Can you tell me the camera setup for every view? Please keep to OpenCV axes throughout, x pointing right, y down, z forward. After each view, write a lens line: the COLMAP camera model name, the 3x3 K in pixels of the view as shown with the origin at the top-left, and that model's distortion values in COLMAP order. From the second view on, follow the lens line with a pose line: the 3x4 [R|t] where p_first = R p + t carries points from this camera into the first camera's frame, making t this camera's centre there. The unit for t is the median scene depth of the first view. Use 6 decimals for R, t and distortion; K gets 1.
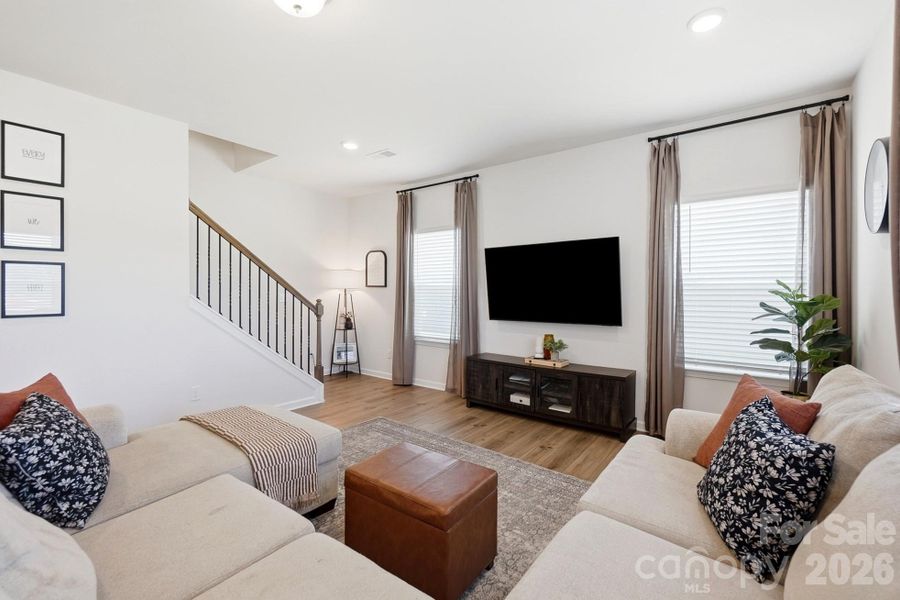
lens RADIAL K [[396.2, 0, 446.1], [0, 396.2, 291.4], [0, 0, 1]] dist [-0.007663, -0.000285]
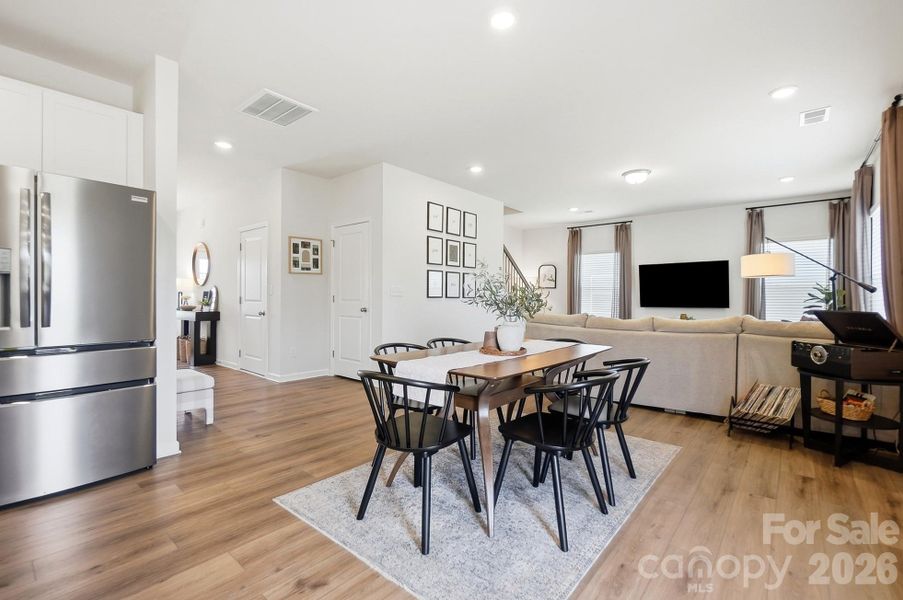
lens RADIAL K [[397.5, 0, 449.1], [0, 397.5, 296.6], [0, 0, 1]] dist [-0.007663, -0.000285]
pose [[0.998612, 0.004887, -0.052451, -0.769196], [-0.005109, 0.999979, -0.004098, 0.048533], [0.052430, 0.004360, 0.998615, -0.921163]]
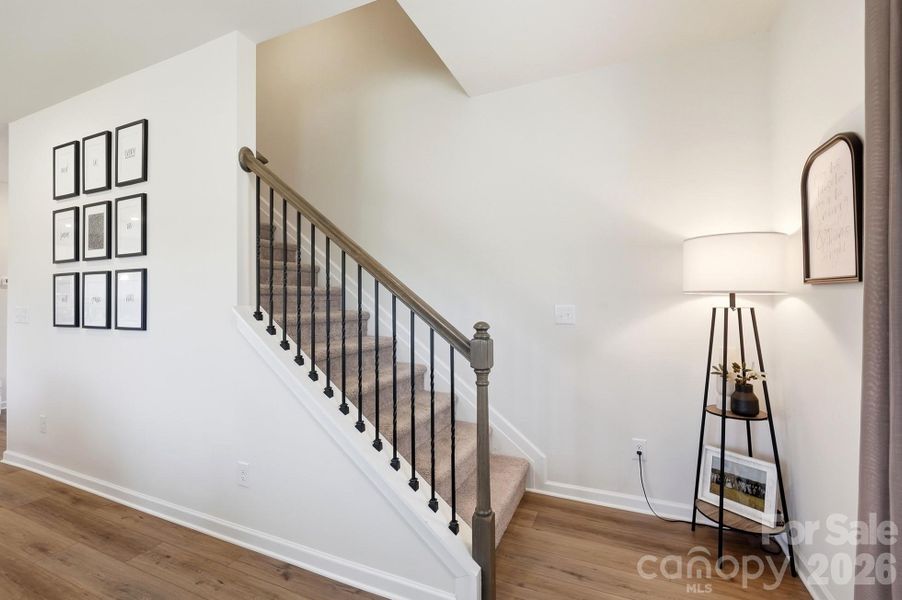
lens RADIAL K [[397.1, 0, 454.0], [0, 397.1, 296.1], [0, 0, 1]] dist [-0.007663, -0.000285]
pose [[0.244963, -0.018455, -0.969357, 0.020795], [0.001298, 0.999824, -0.018707, 0.003424], [0.969532, 0.003325, 0.244944, 1.105838]]
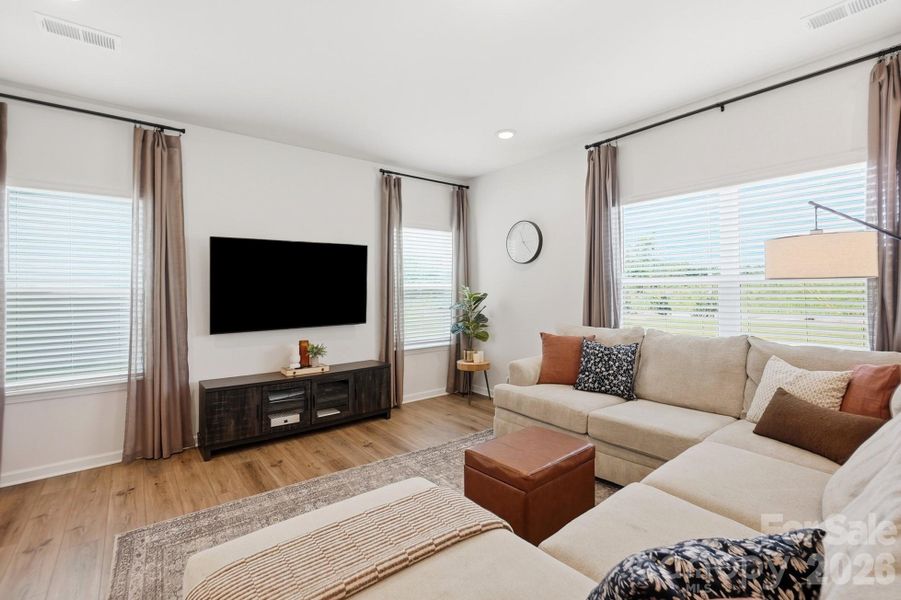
lens RADIAL K [[396.6, 0, 451.1], [0, 396.6, 290.9], [0, 0, 1]] dist [-0.007663, -0.000285]
pose [[0.236810, -0.004766, 0.971544, -0.618924], [0.018824, 0.999823, 0.000316, -0.001514], [-0.971374, 0.018213, 0.236858, 0.479981]]
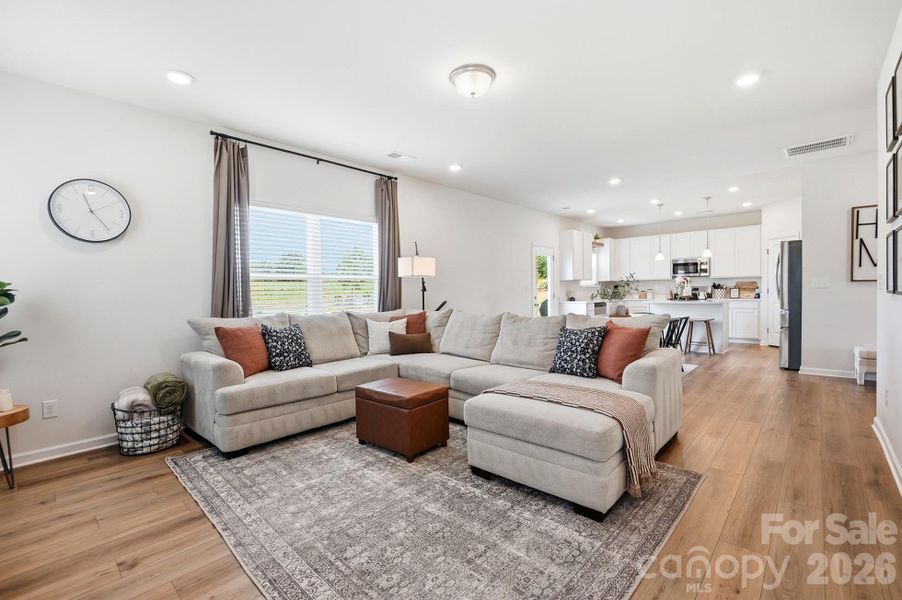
lens RADIAL K [[397.1, 0, 445.0], [0, 397.1, 305.9], [0, 0, 1]] dist [-0.007663, -0.000285]
pose [[-0.995976, 0.011699, 0.088855, -0.197765], [0.015571, 0.998954, 0.043002, 0.028995], [-0.088259, 0.044212, -0.995116, 1.309274]]
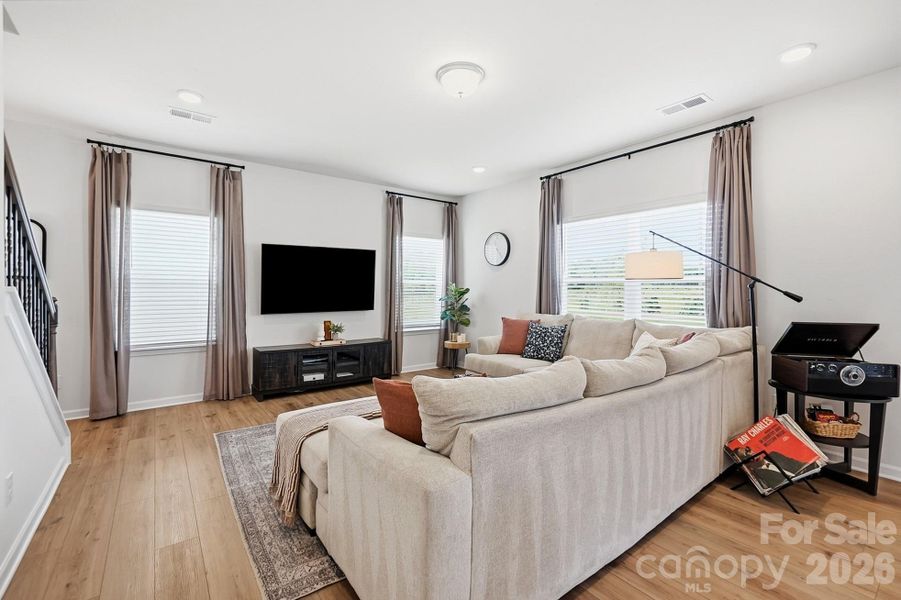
lens RADIAL K [[396.6, 0, 454.0], [0, 396.6, 293.8], [0, 0, 1]] dist [-0.007663, -0.000285]
pose [[0.259543, -0.012818, 0.965647, -0.925086], [0.004054, 0.999918, 0.012184, 0.010380], [-0.965723, 0.000753, 0.259573, 0.313698]]
